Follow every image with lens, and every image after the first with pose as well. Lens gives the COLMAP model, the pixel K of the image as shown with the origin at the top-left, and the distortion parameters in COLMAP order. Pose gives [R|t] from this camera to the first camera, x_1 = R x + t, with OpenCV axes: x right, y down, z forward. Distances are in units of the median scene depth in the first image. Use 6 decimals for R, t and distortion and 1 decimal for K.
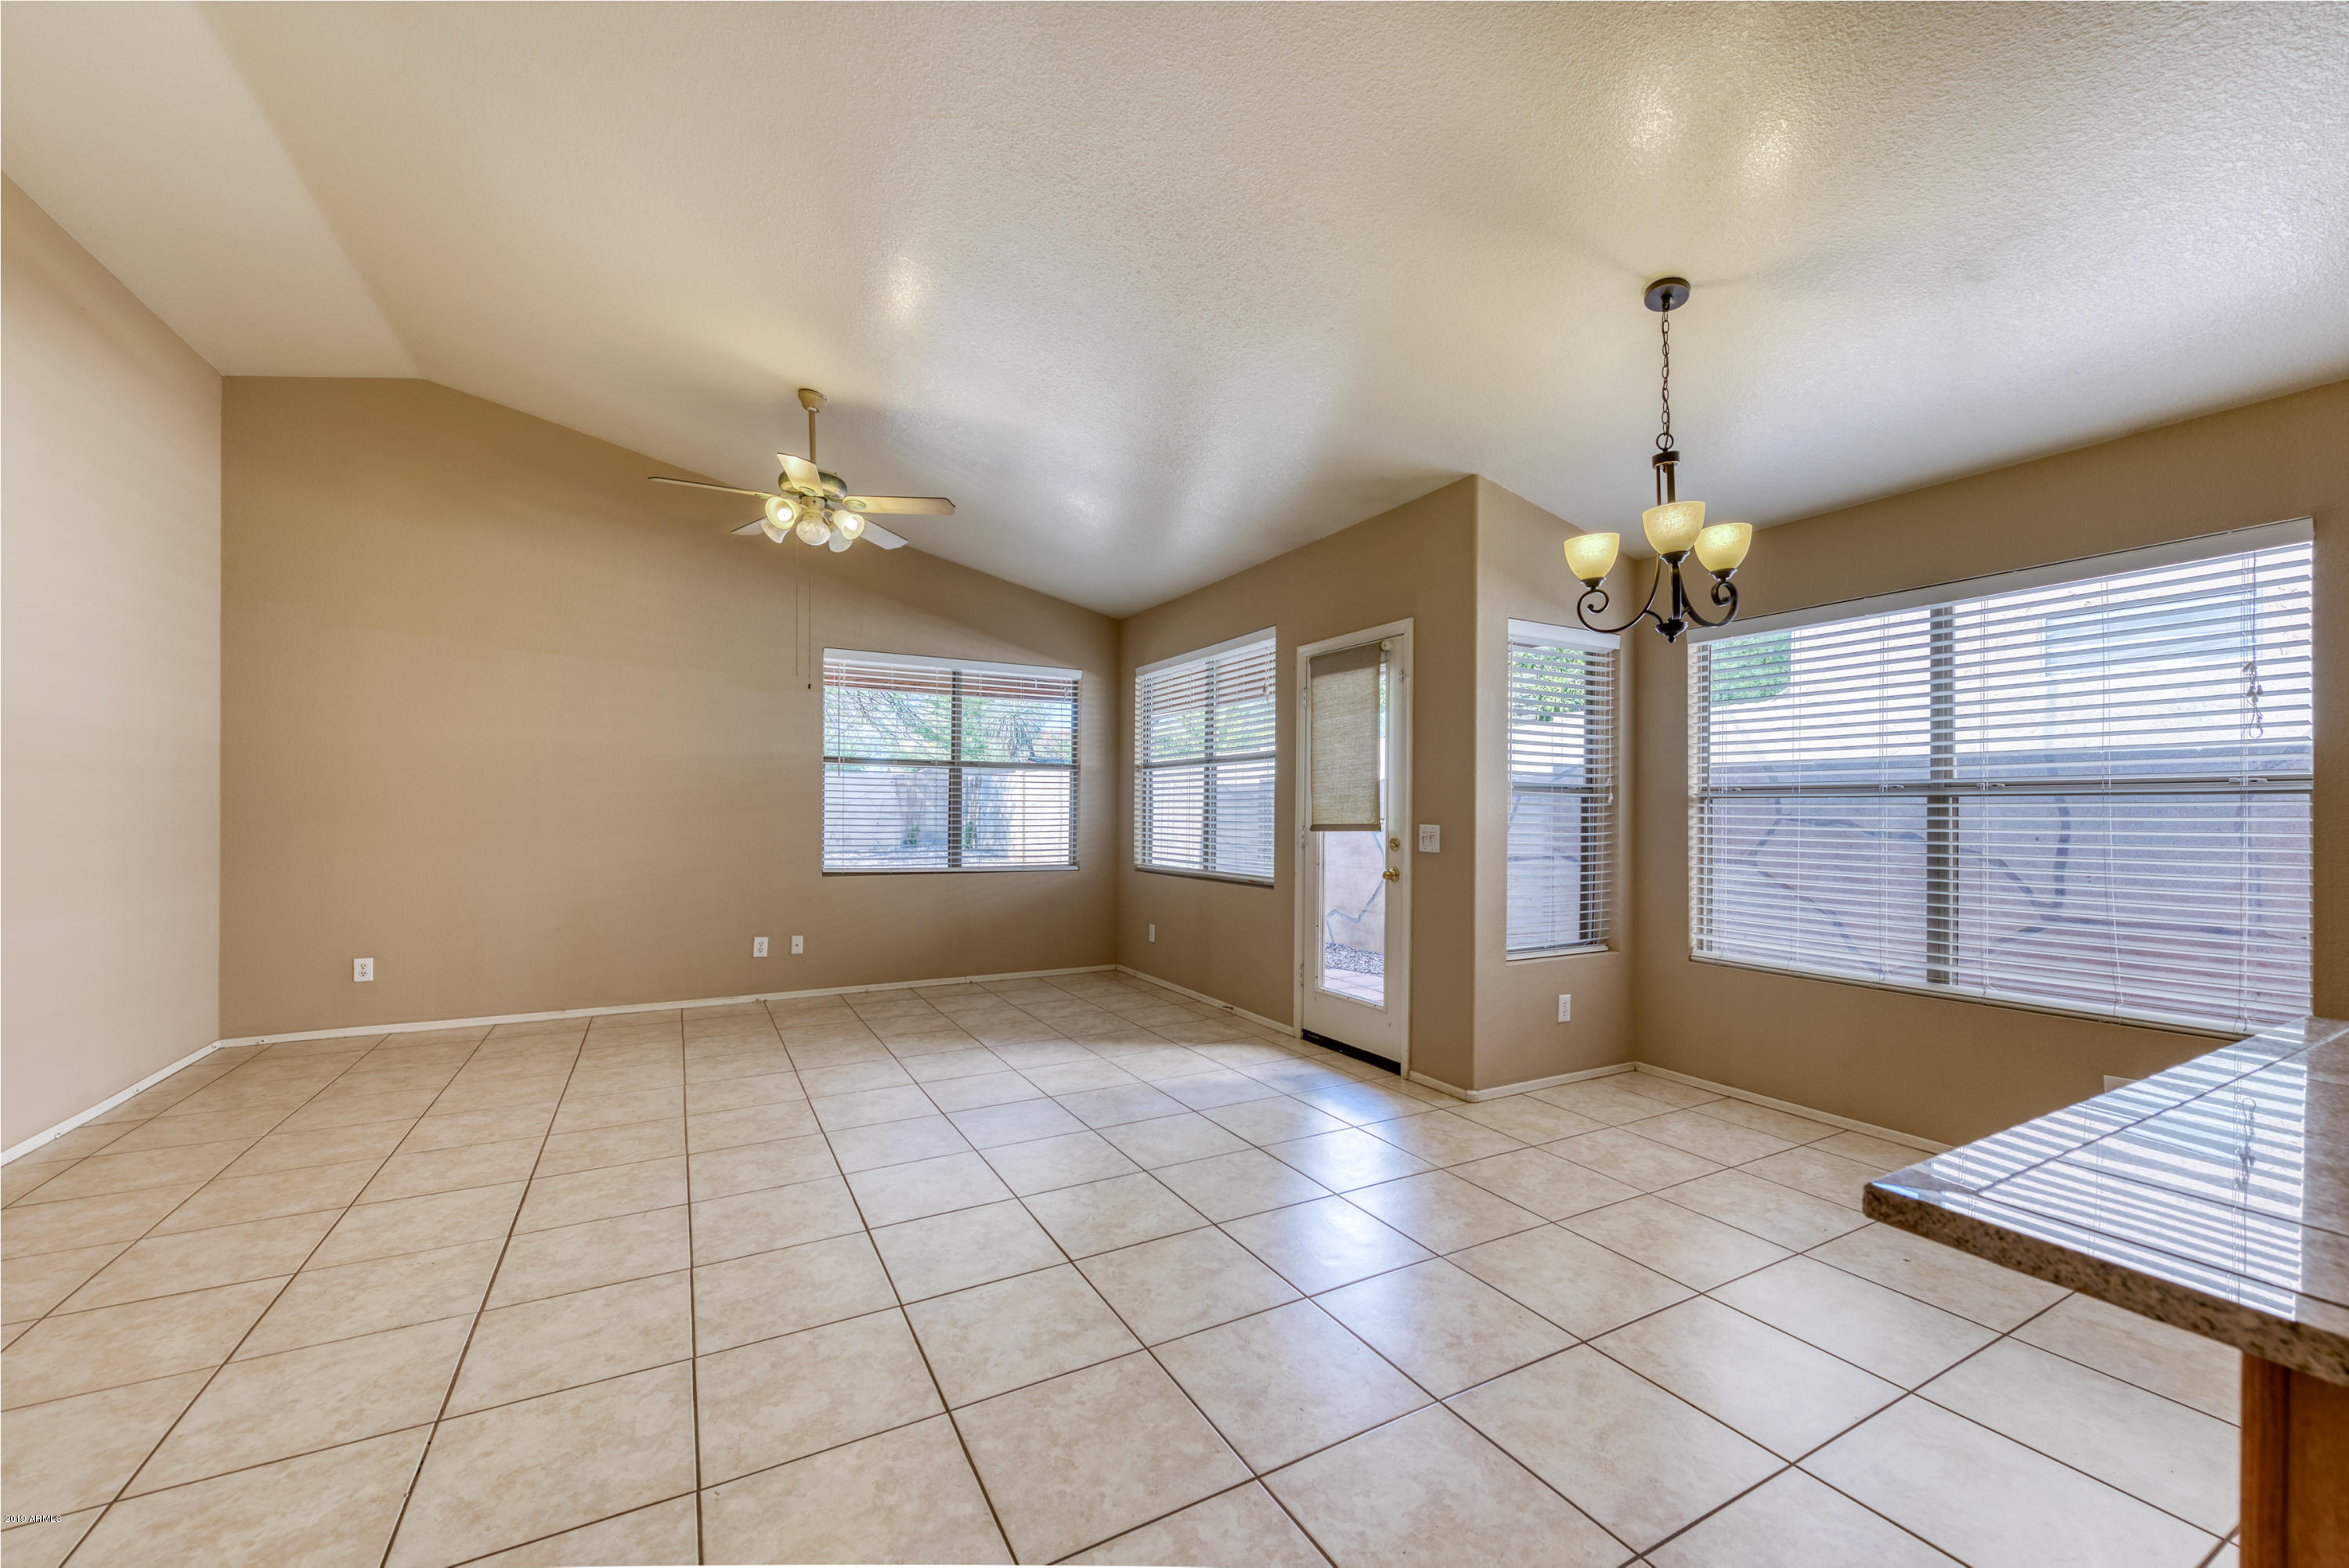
lens RADIAL K [[932.1, 0, 1197.4], [0, 932.1, 793.8], [0, 0, 1]] dist [0.003979, -0.000863]
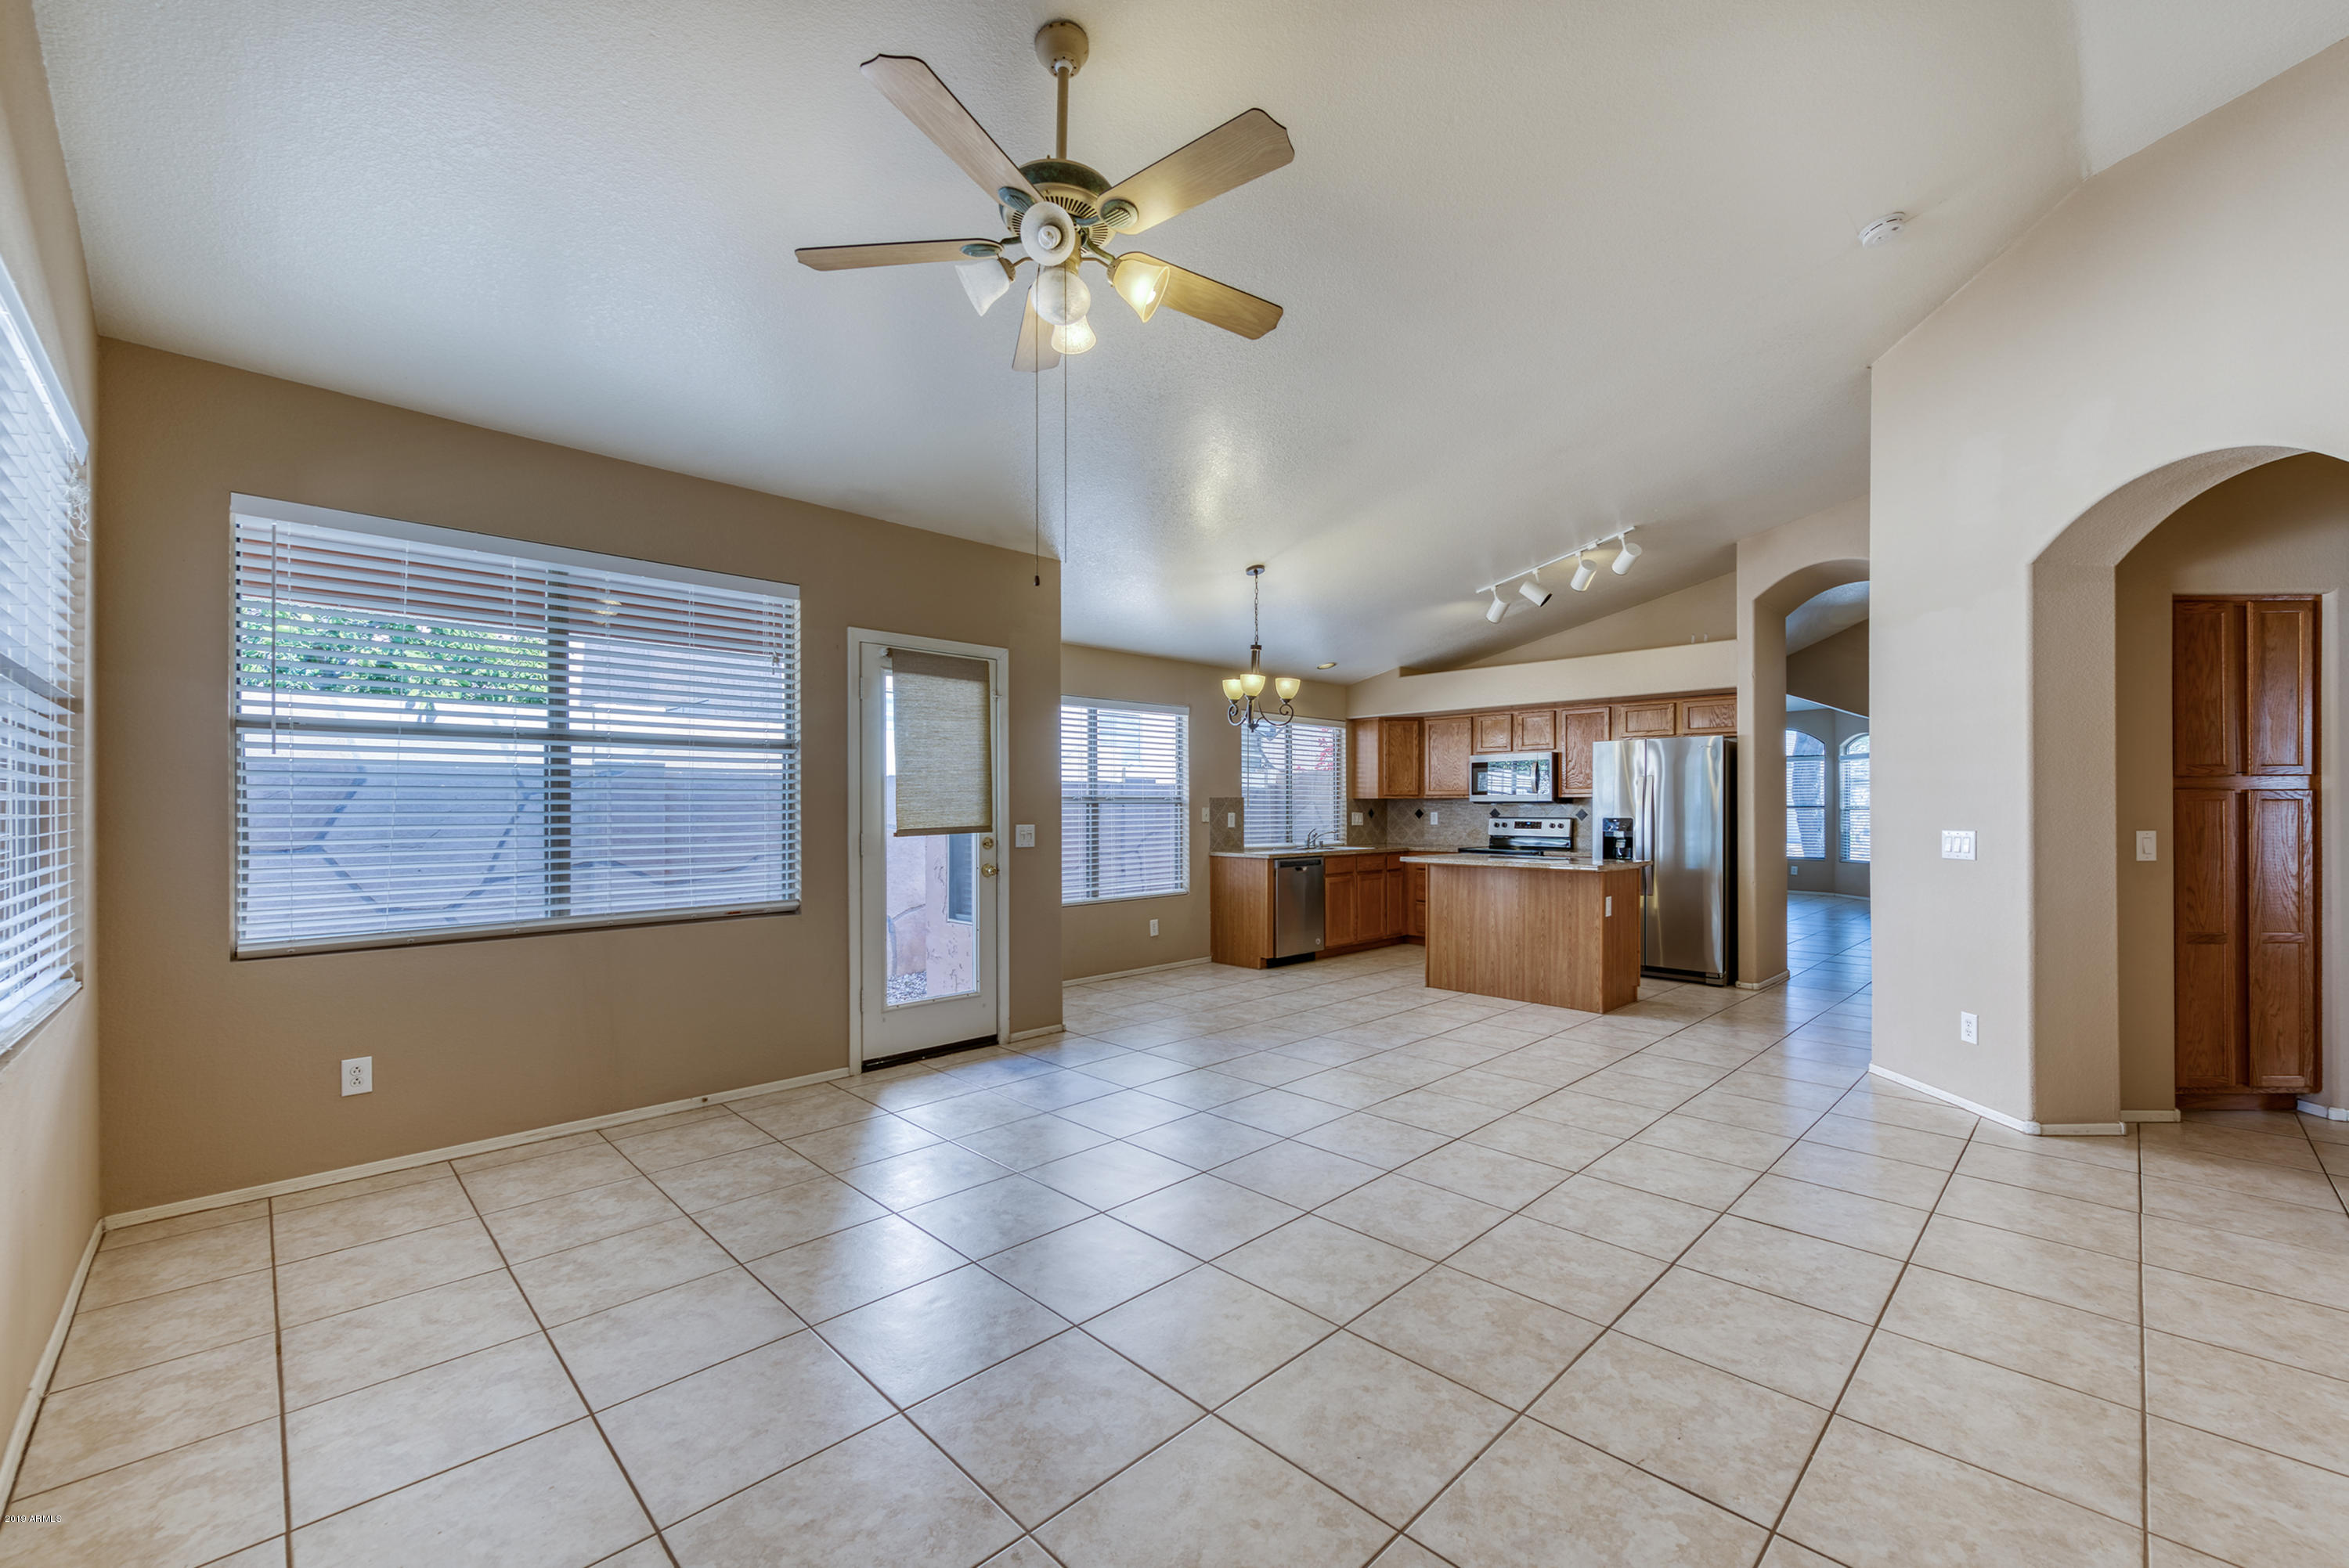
lens RADIAL K [[932.1, 0, 1190.9], [0, 932.1, 805.4], [0, 0, 1]] dist [0.003979, -0.000863]
pose [[-0.271650, -0.000228, 0.962396, -1.201405], [-0.012369, 0.999918, -0.003255, 0.011291], [-0.962317, -0.012789, -0.271630, 1.374374]]
